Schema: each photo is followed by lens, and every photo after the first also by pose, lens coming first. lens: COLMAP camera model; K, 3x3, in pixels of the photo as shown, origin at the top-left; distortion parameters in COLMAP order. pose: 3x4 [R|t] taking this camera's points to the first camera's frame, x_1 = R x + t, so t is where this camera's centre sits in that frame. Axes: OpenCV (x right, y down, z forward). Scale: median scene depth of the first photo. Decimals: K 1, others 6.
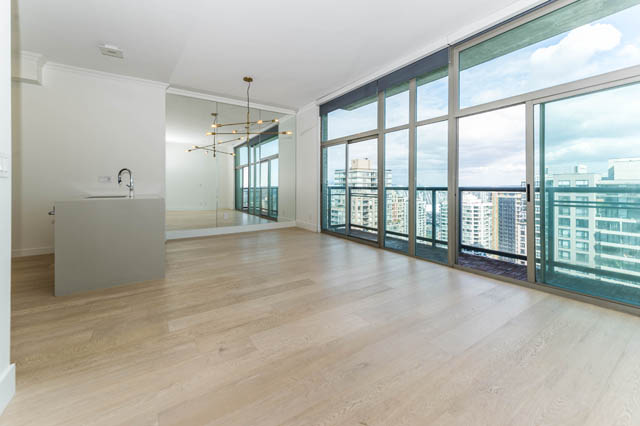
lens RADIAL K [[259.4, 0, 315.5], [0, 259.4, 184.1], [0, 0, 1]] dist [-0.001426, -0.001358]
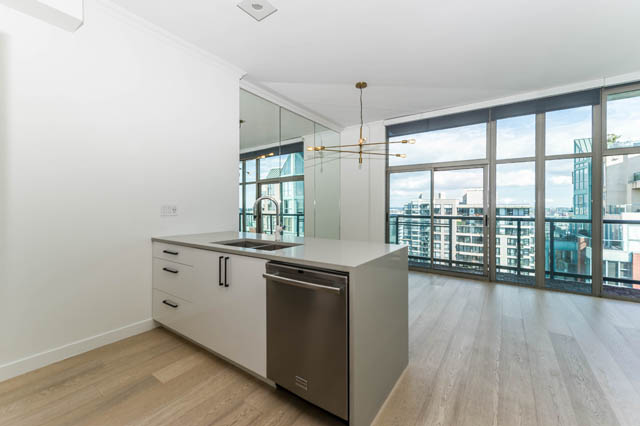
lens RADIAL K [[259.4, 0, 307.6], [0, 259.4, 210.3], [0, 0, 1]] dist [-0.001426, -0.001358]
pose [[0.945080, 0.000871, 0.326839, -0.561920], [-0.006648, 0.999841, 0.016558, -0.025301], [-0.326772, -0.017821, 0.944935, 0.239722]]
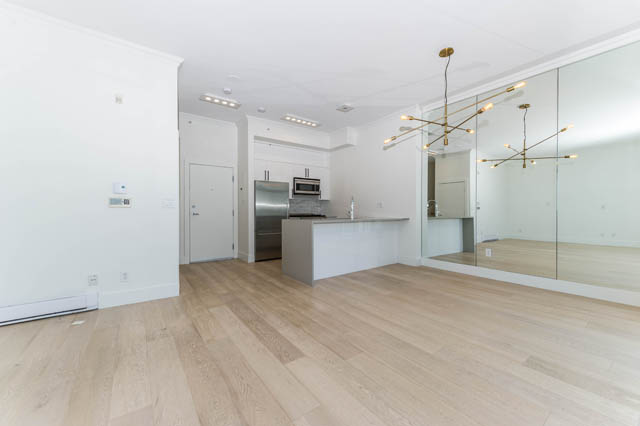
lens RADIAL K [[259.4, 0, 329.5], [0, 259.4, 208.8], [0, 0, 1]] dist [-0.001426, -0.001358]
pose [[0.069029, -0.001437, -0.997614, 0.318914], [0.007403, 0.999972, -0.000928, 0.002950], [0.997587, -0.007321, 0.069038, 0.532769]]
